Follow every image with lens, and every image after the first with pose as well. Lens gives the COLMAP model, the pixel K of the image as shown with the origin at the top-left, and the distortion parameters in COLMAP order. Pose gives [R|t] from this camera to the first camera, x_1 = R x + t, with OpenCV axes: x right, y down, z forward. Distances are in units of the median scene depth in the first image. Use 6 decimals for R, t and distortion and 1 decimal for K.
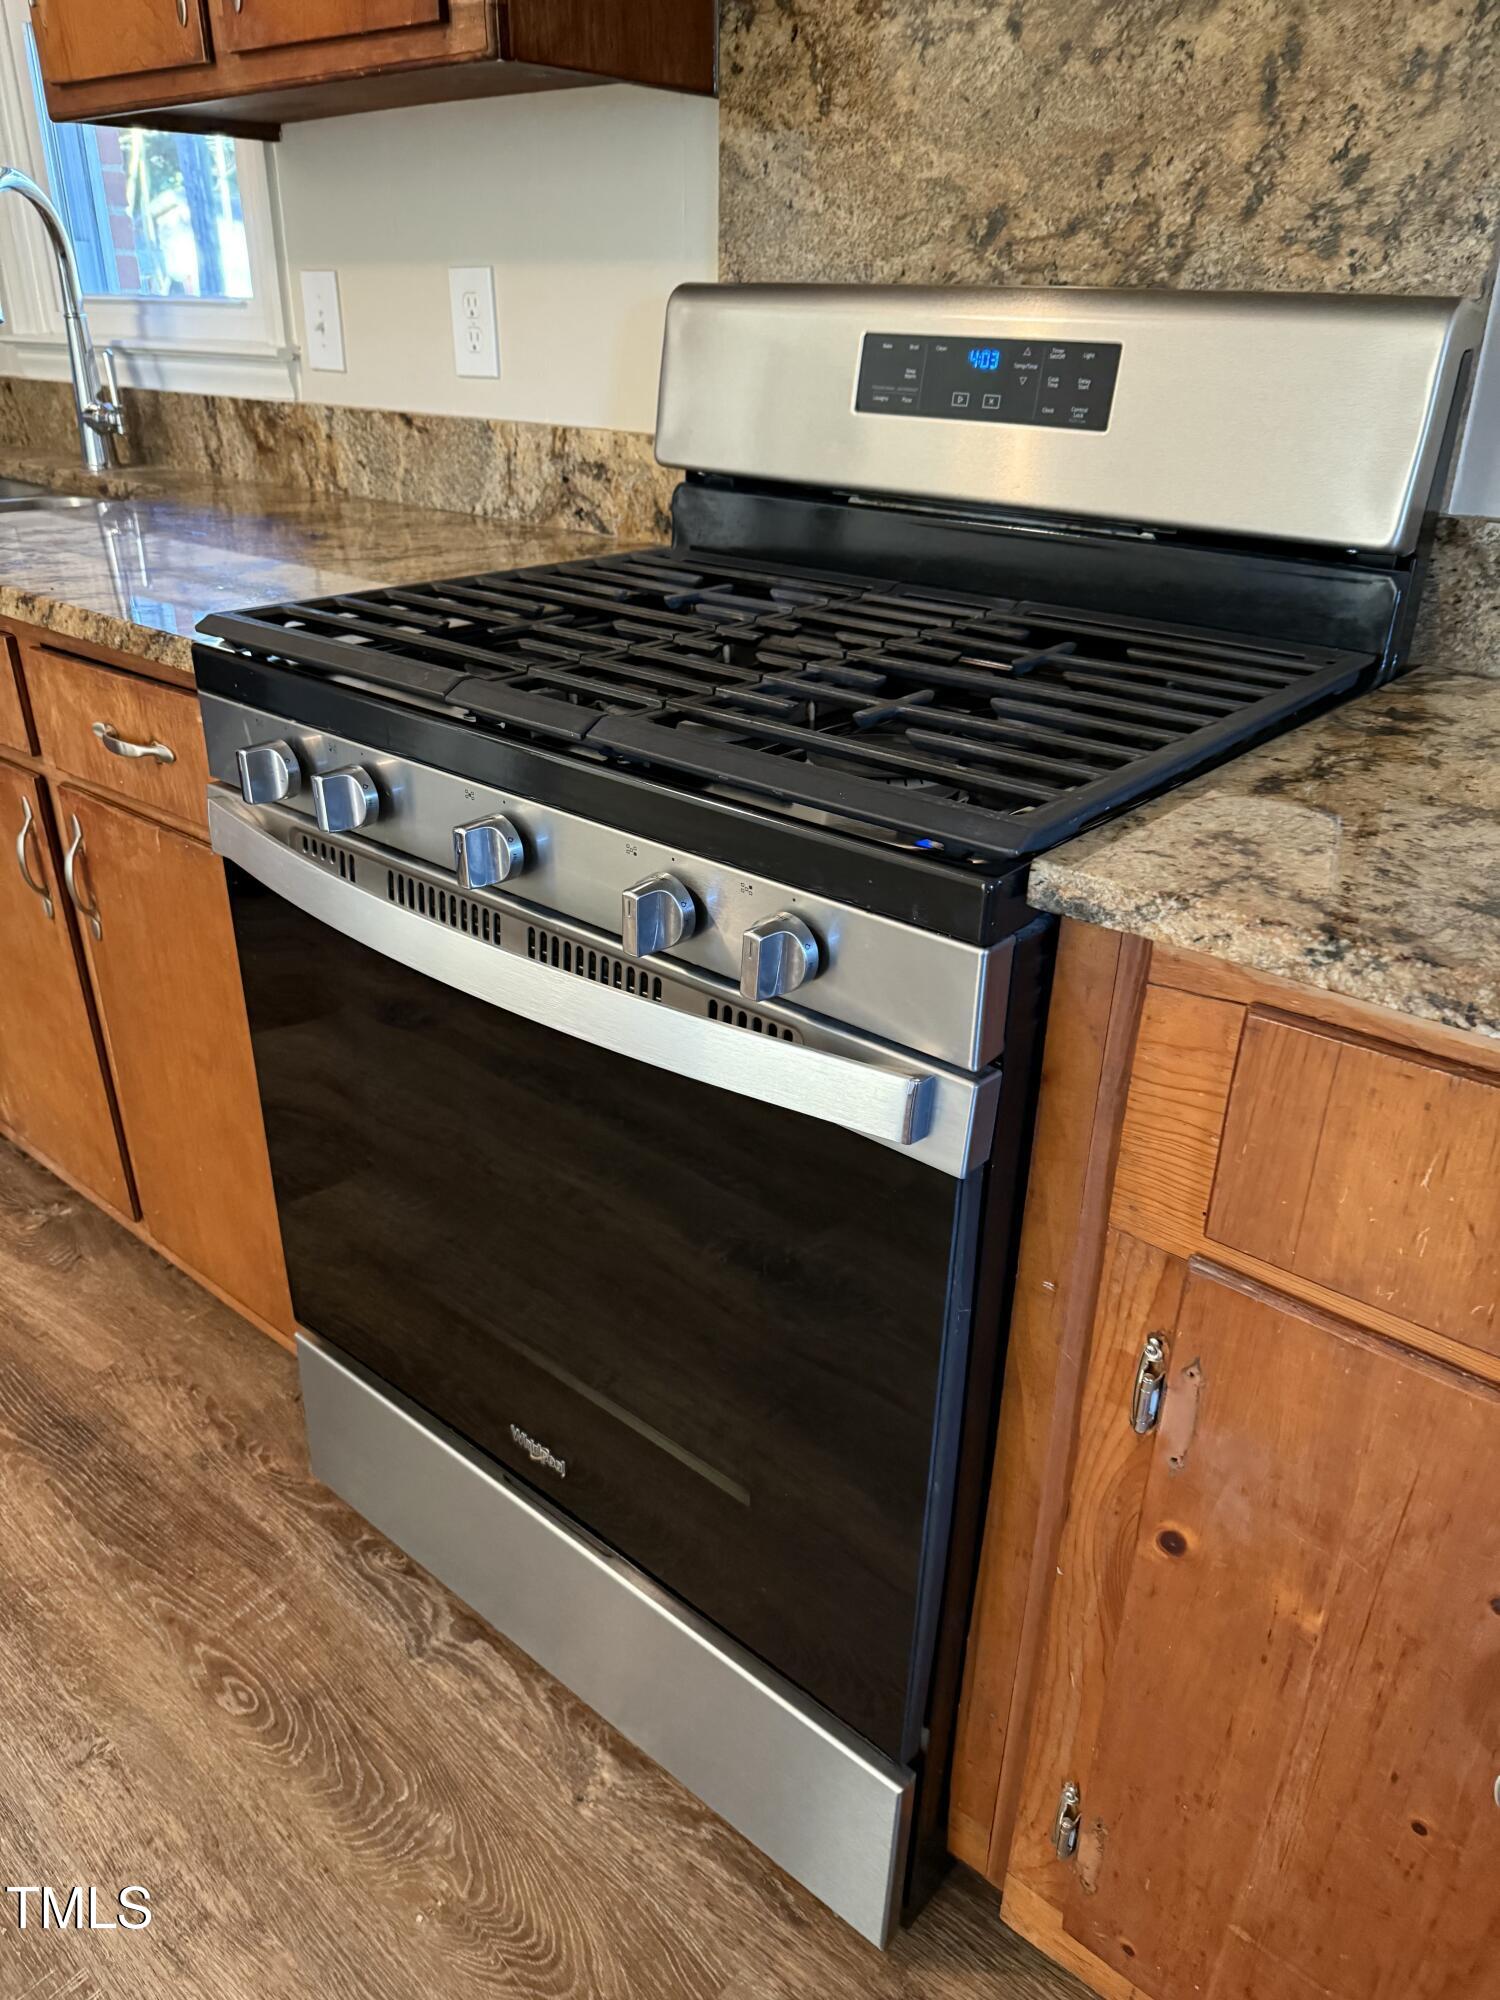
lens RADIAL K [[1423.8, 0, 748.1], [0, 1423.8, 989.9], [0, 0, 1]] dist [-0.004489, -0.001623]
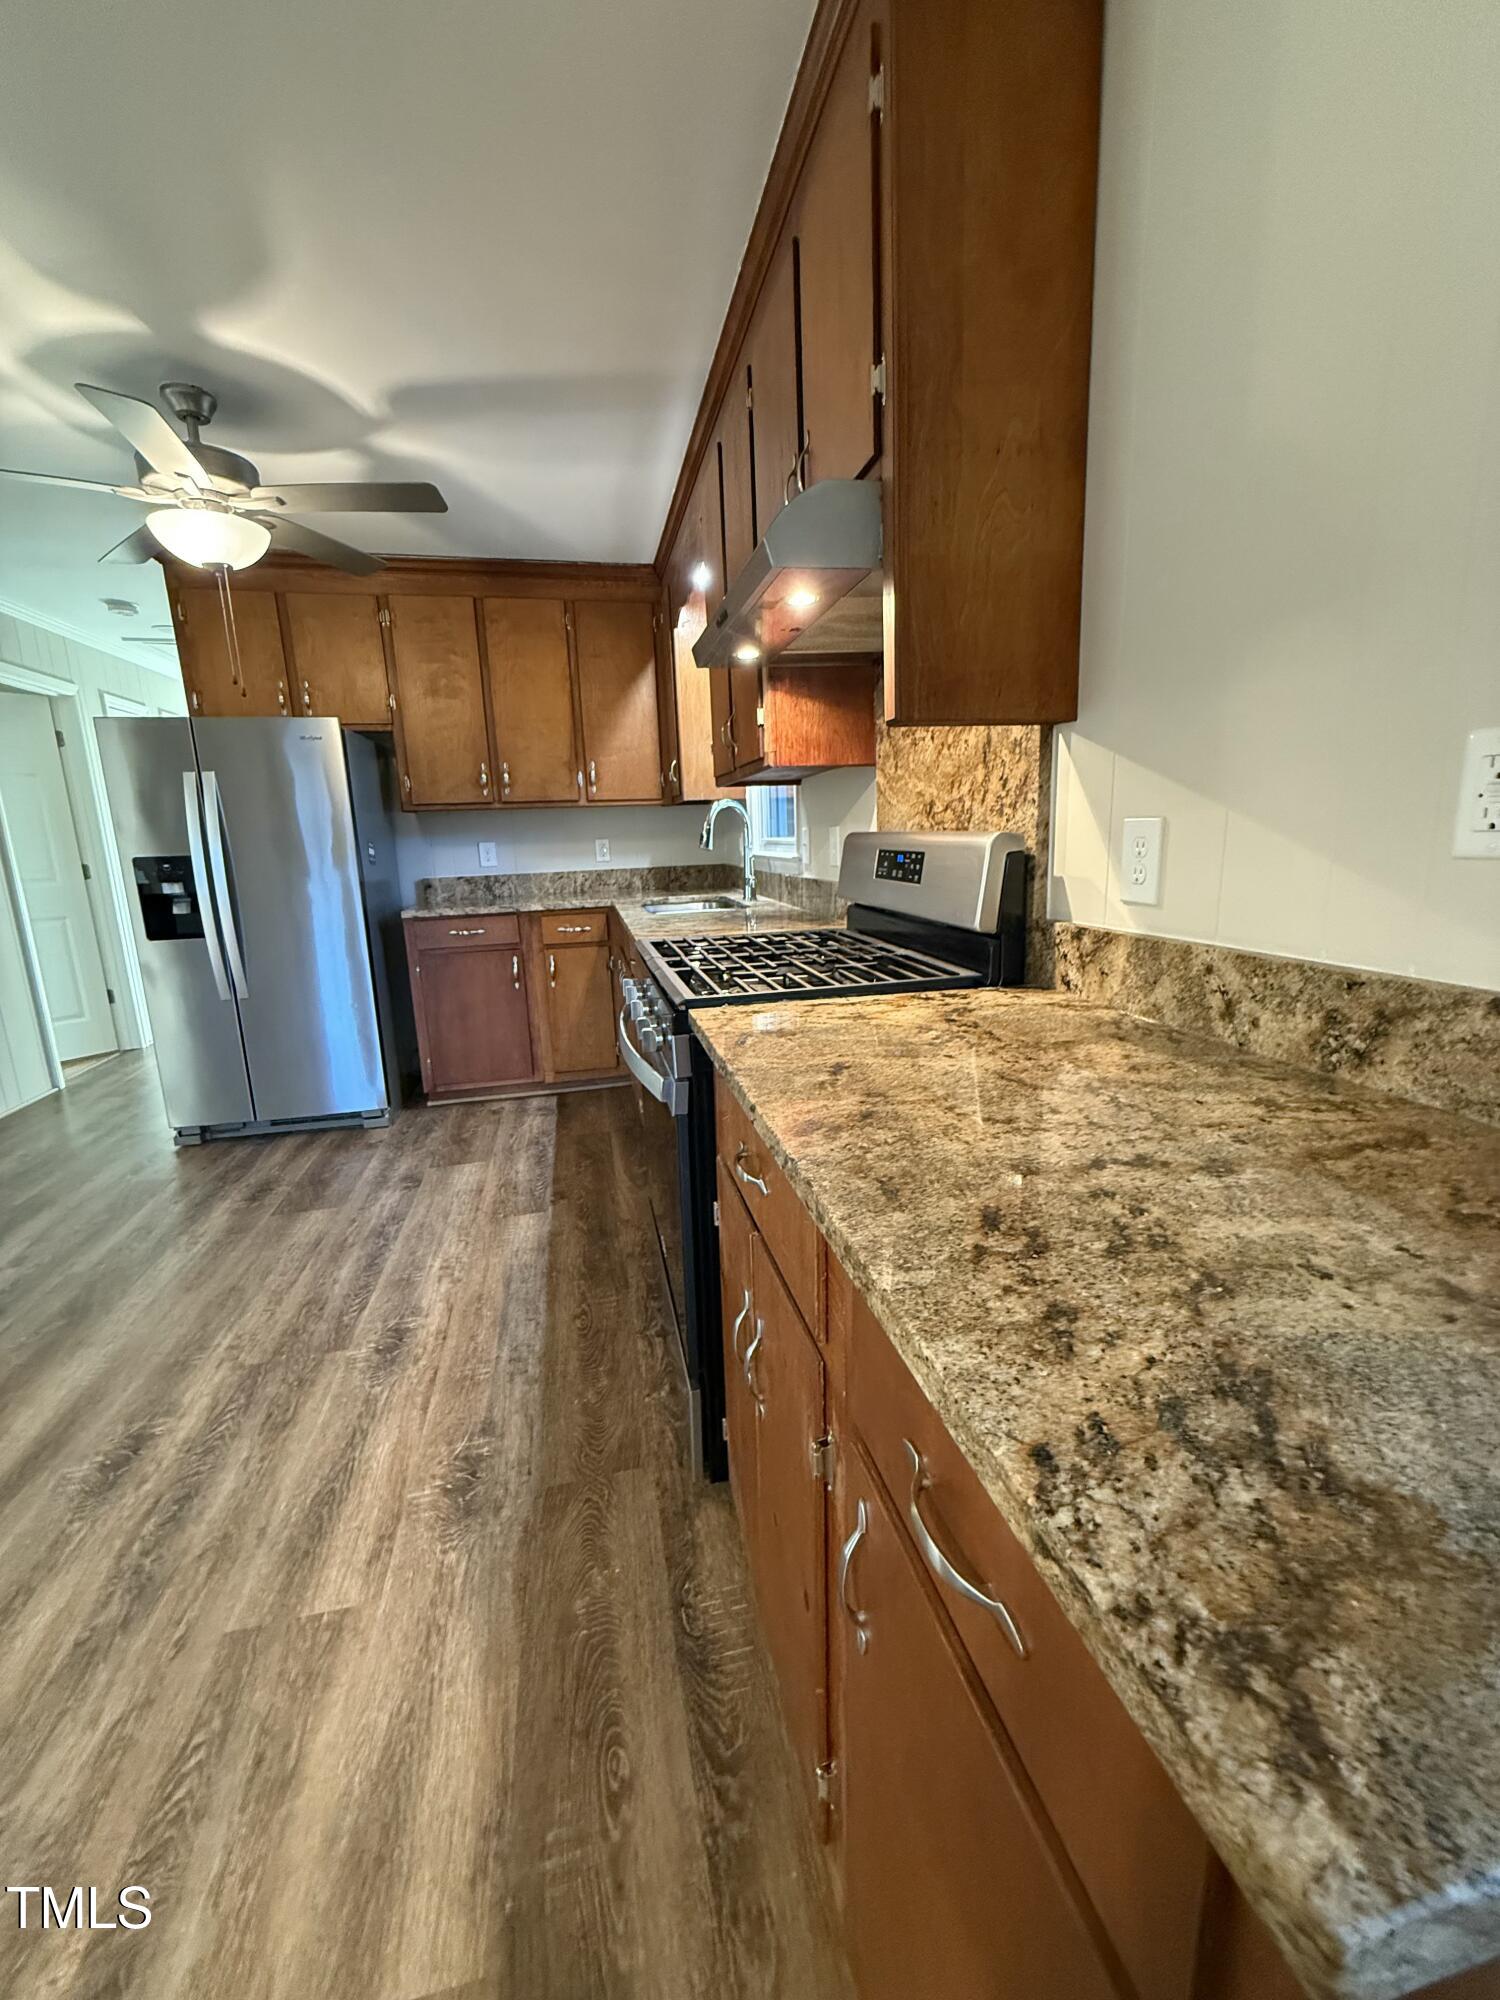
lens RADIAL K [[794.8, 0, 743.6], [0, 794.8, 996.7], [0, 0, 1]] dist [0.002194, -0.000210]
pose [[0.793519, 0.089681, -0.601901, 0.891046], [-0.235169, 0.957434, -0.167381, 0.105357], [0.561270, 0.274368, 0.780832, -0.212804]]
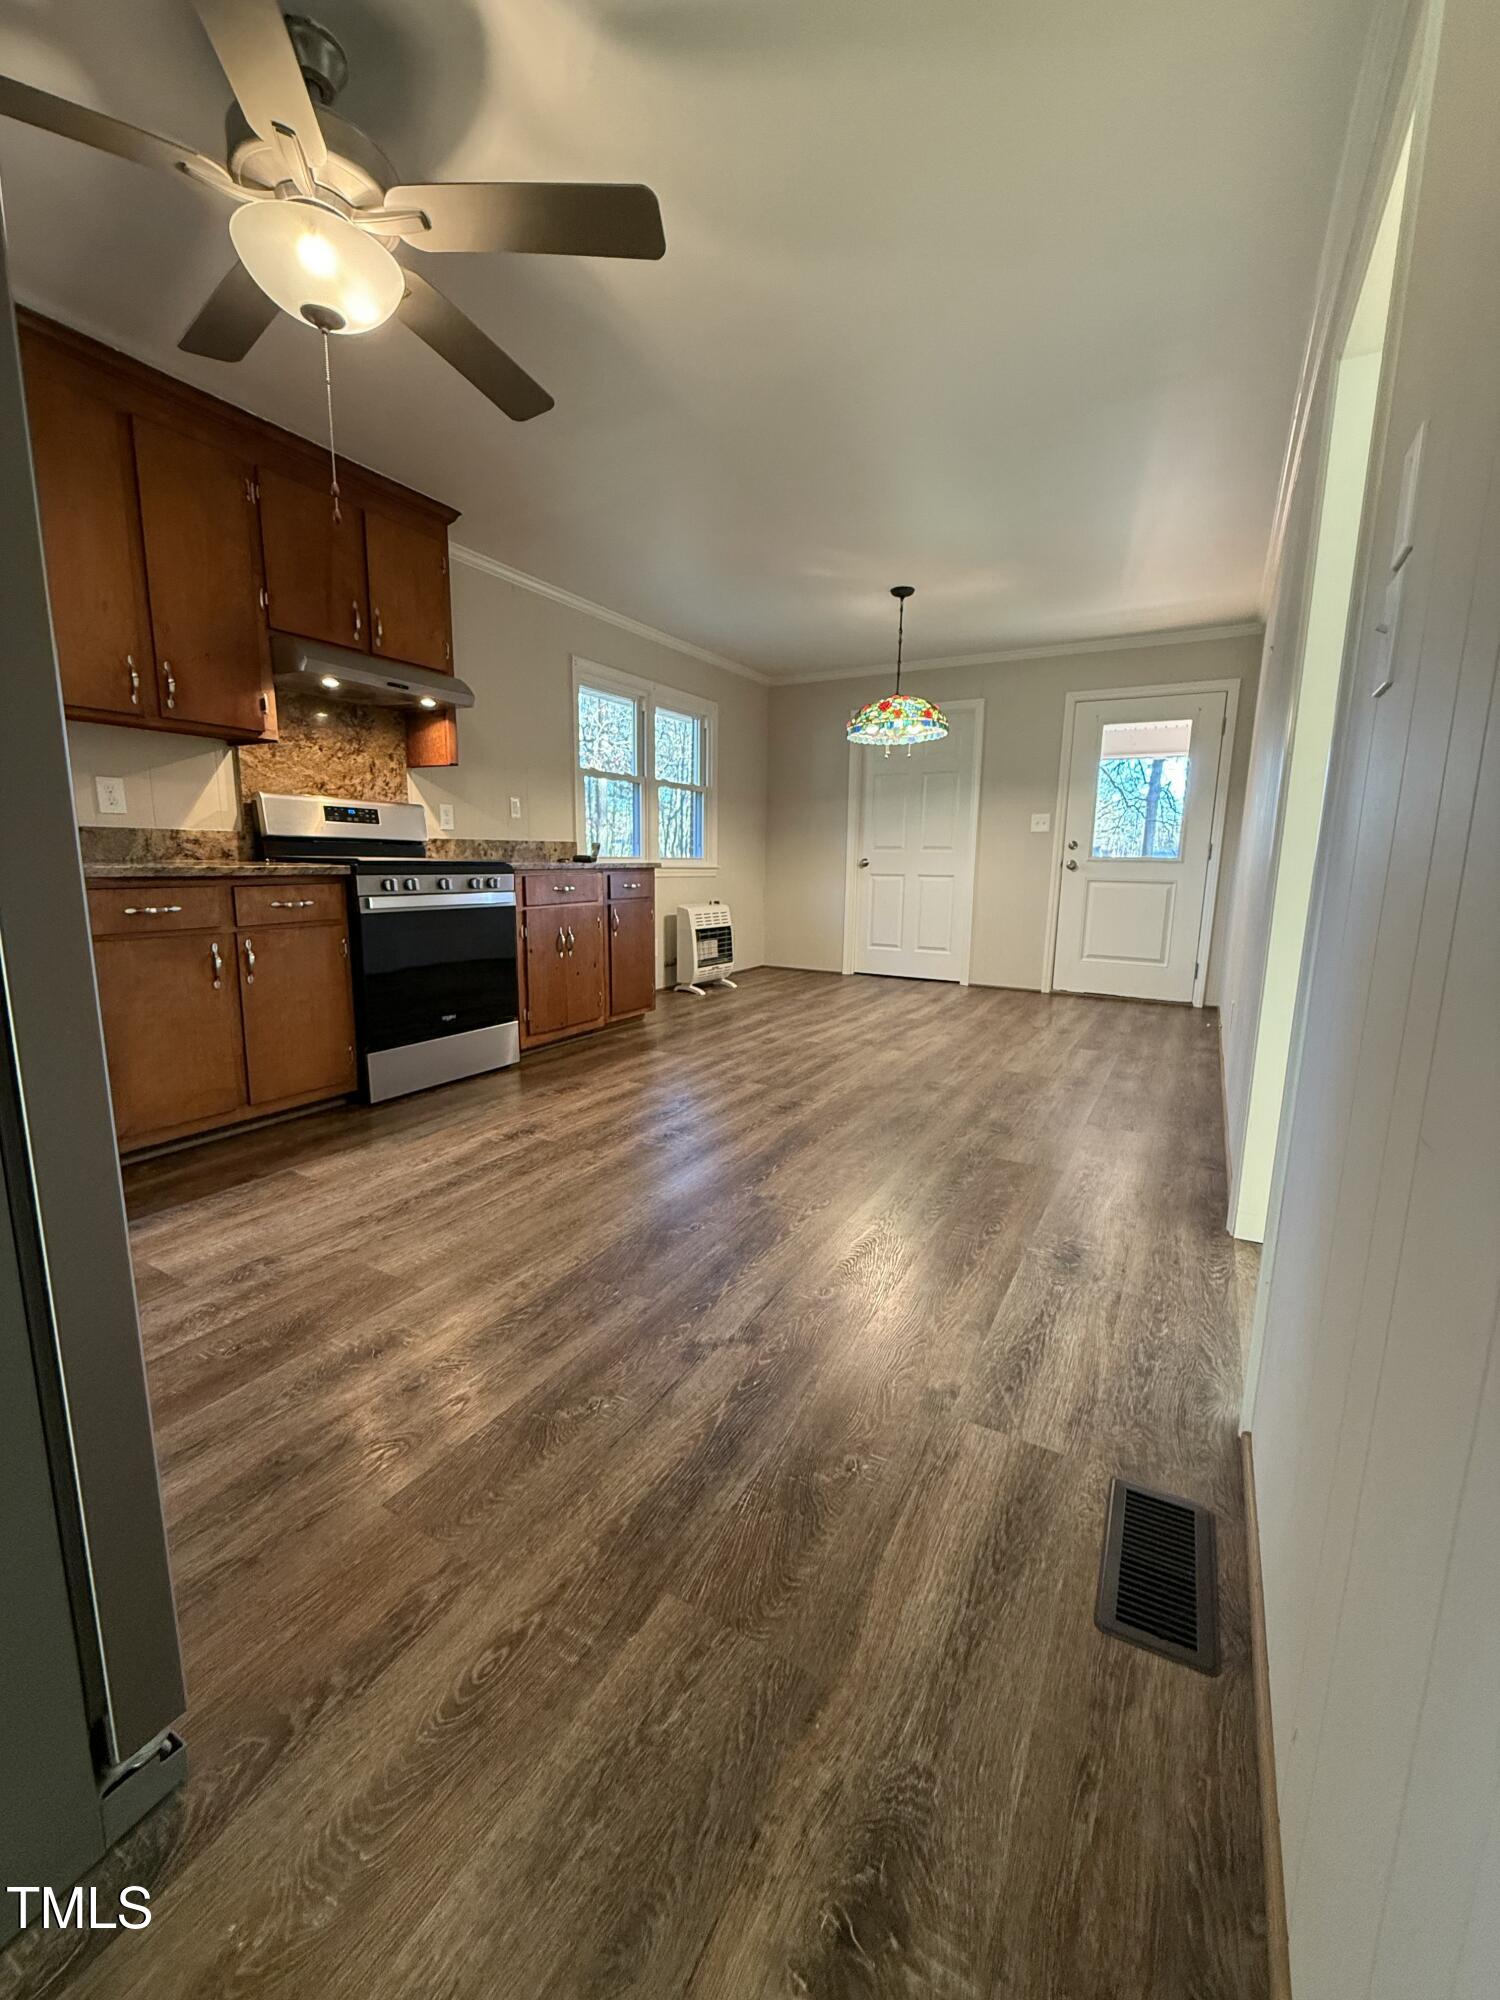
lens RADIAL K [[794.8, 0, 756.9], [0, 794.8, 994.0], [0, 0, 1]] dist [0.002194, -0.000210]
pose [[-0.195768, -0.181785, 0.963654, -3.206785], [0.417697, 0.873614, 0.249656, 0.020863], [-0.887245, 0.451390, -0.095095, 0.309350]]
